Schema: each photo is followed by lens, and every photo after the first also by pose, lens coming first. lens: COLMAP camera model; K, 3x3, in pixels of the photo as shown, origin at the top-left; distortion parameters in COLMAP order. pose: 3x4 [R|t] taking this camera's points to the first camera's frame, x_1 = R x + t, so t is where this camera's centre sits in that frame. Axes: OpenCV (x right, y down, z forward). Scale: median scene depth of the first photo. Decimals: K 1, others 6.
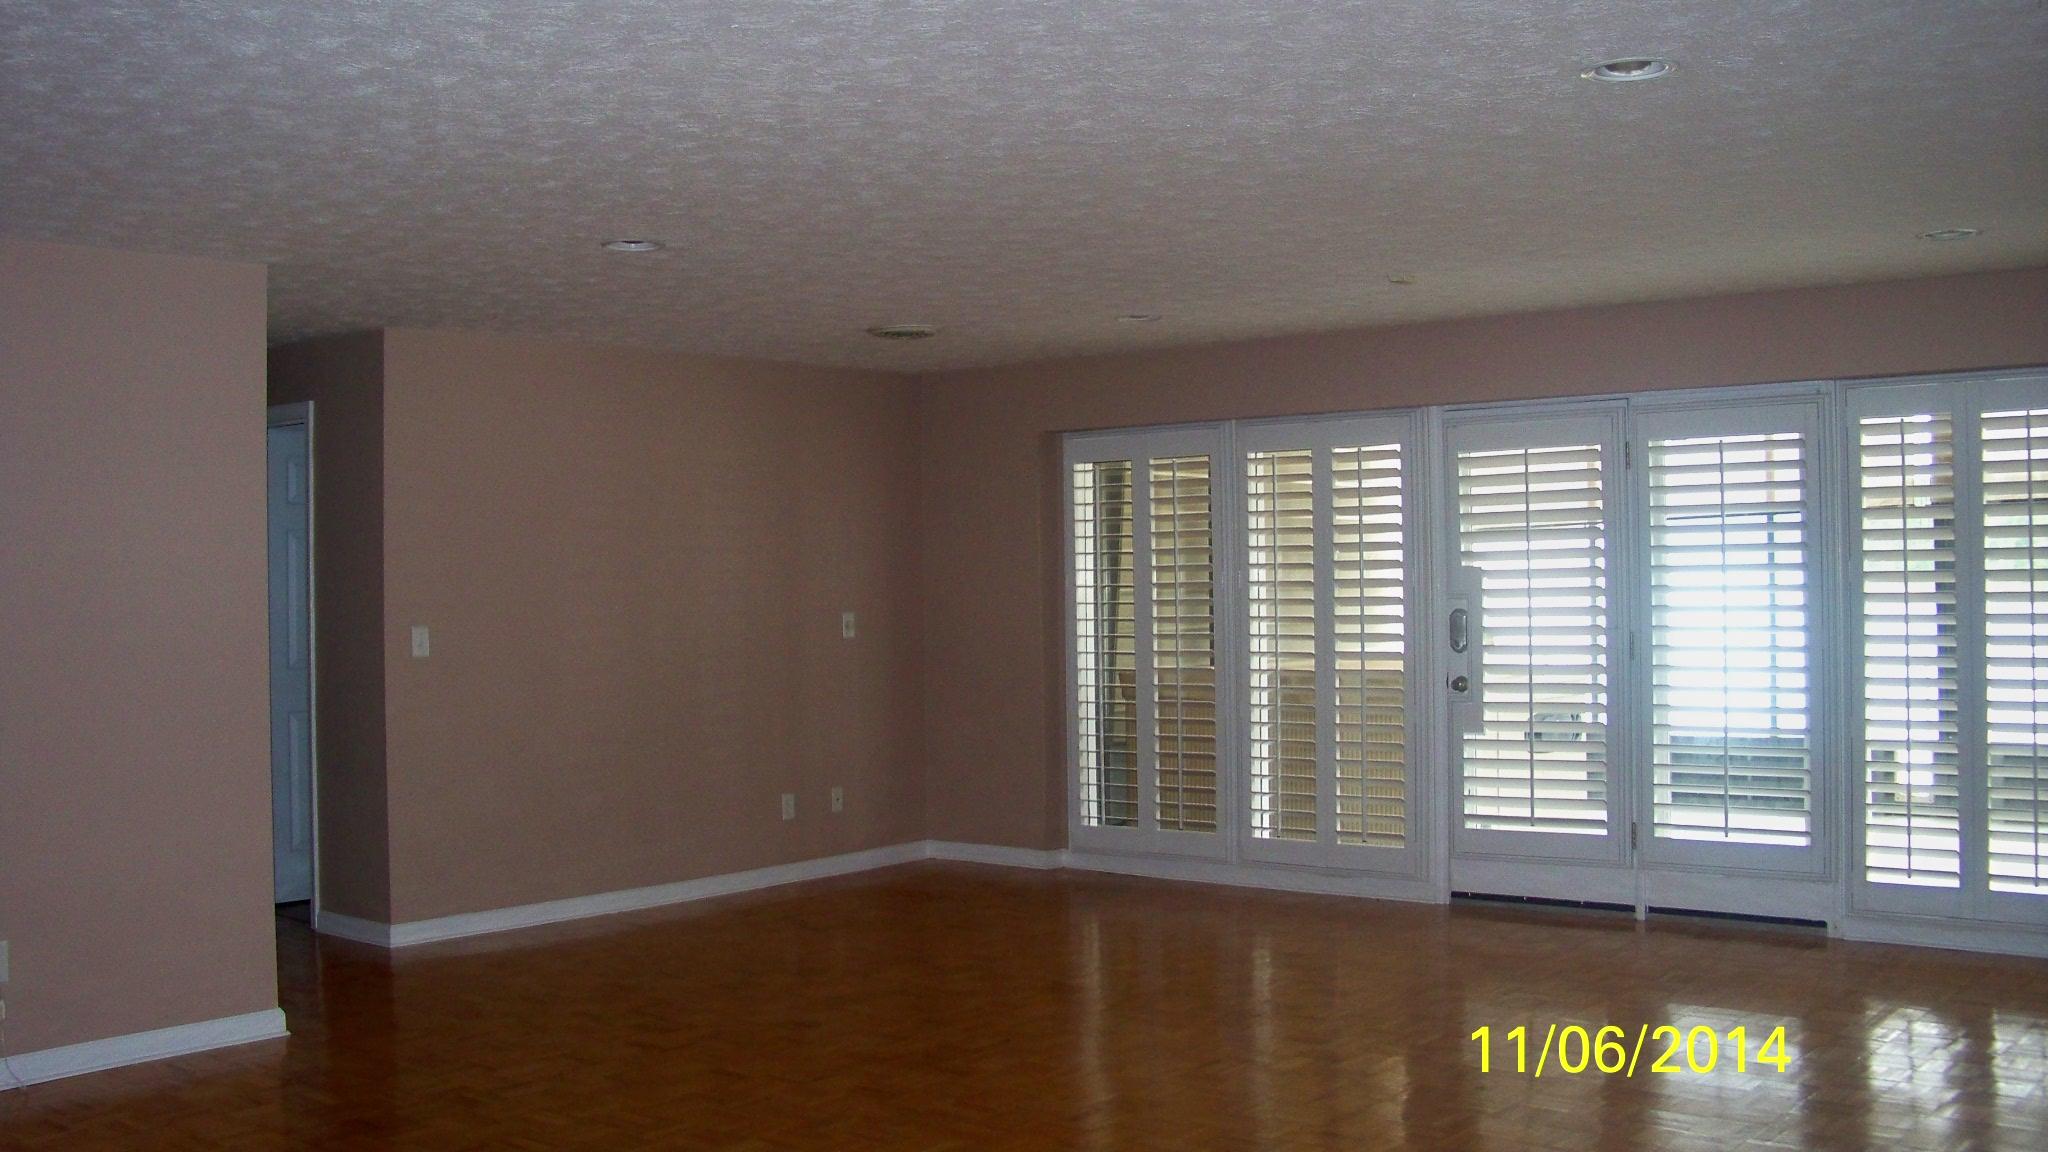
lens RADIAL K [[2068.5, 0, 1024.0], [0, 2068.5, 576.0], [0, 0, 1]] dist [-0.012259, -0.000472]
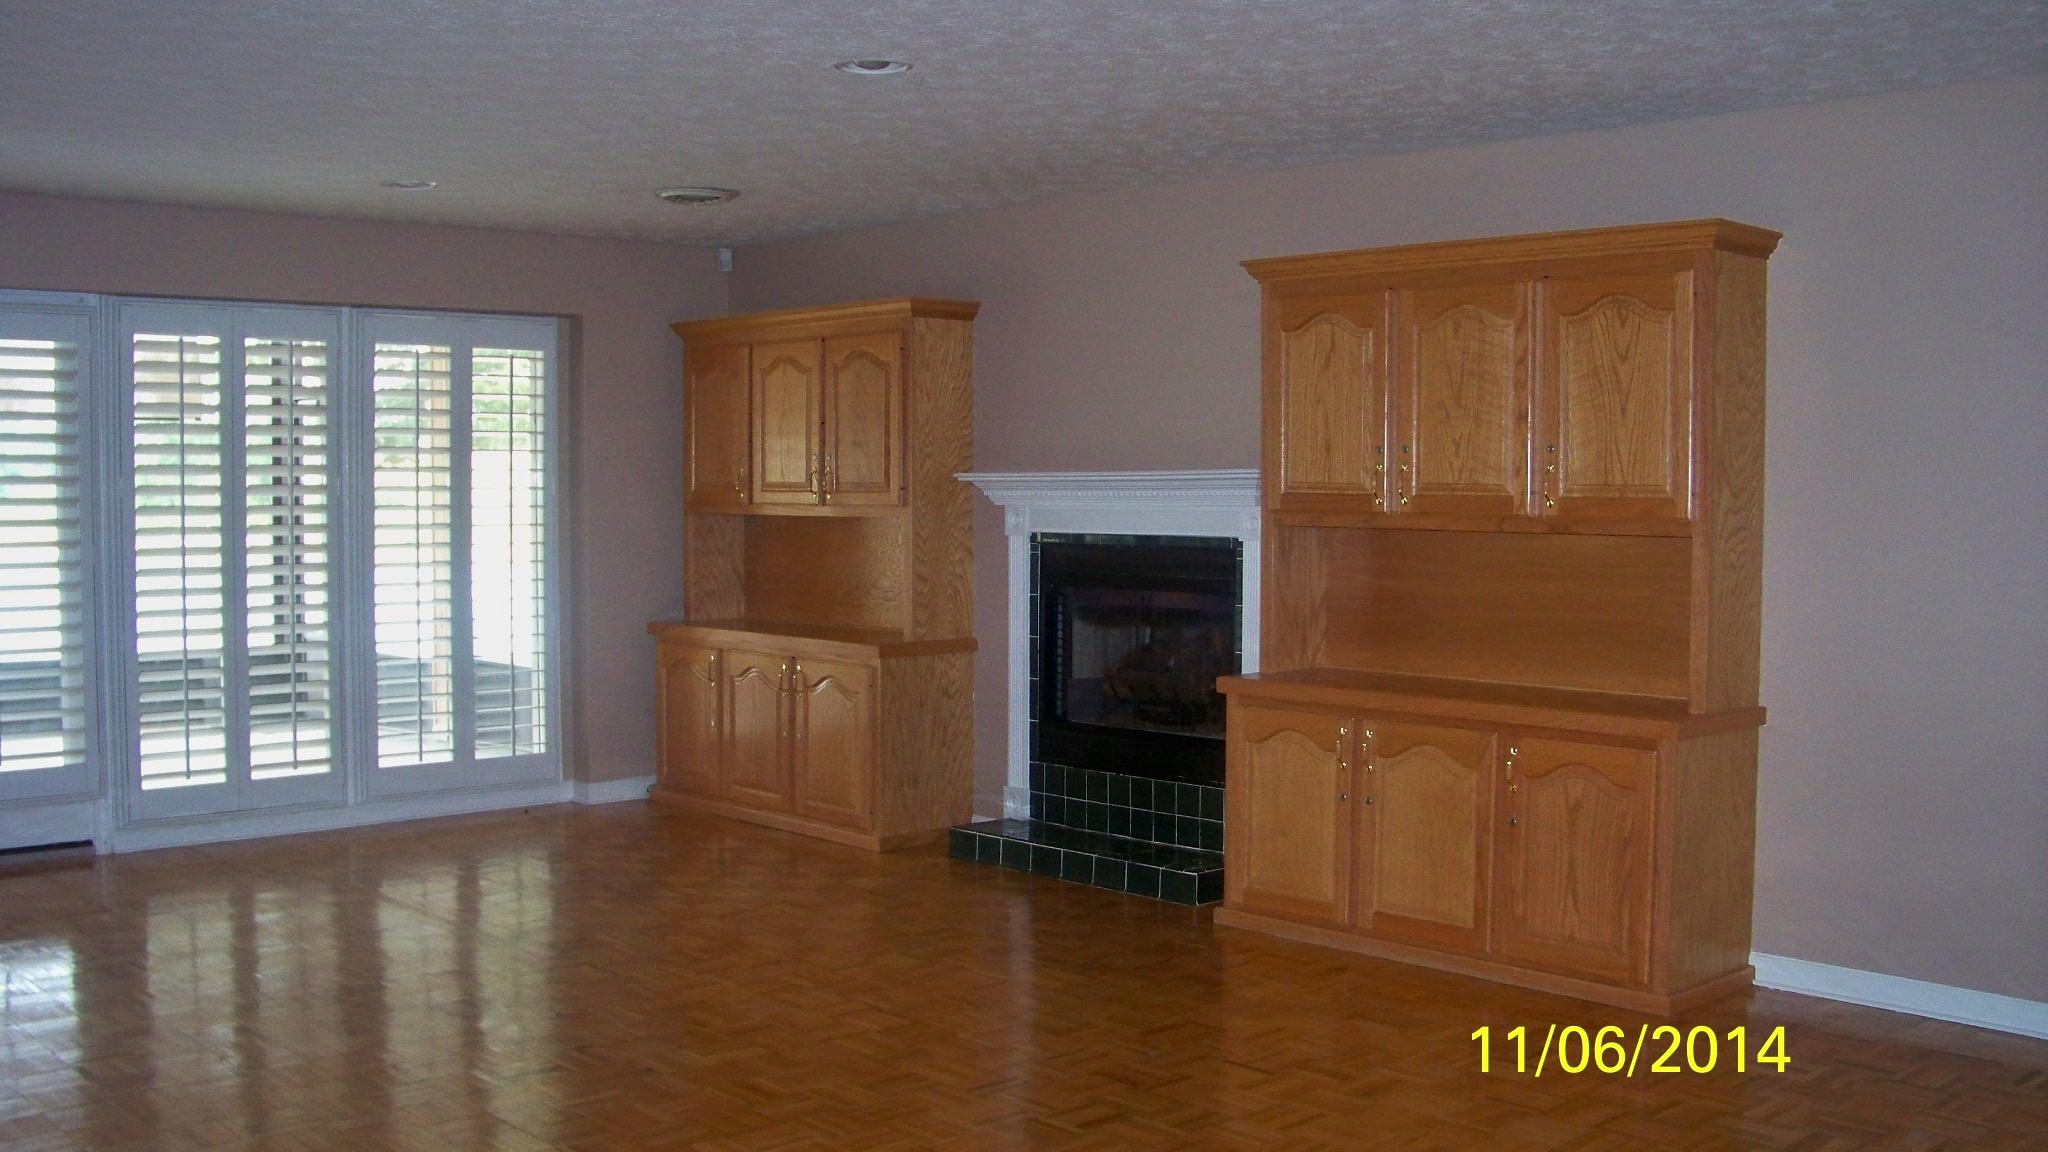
lens RADIAL K [[2068.5, 0, 1024.0], [0, 2068.5, 576.0], [0, 0, 1]] dist [-0.012259, -0.000472]
pose [[0.202362, -0.029953, 0.978853, -0.496976], [-0.001146, 0.999524, 0.030823, 0.010323], [-0.979310, -0.007359, 0.202231, 0.368414]]
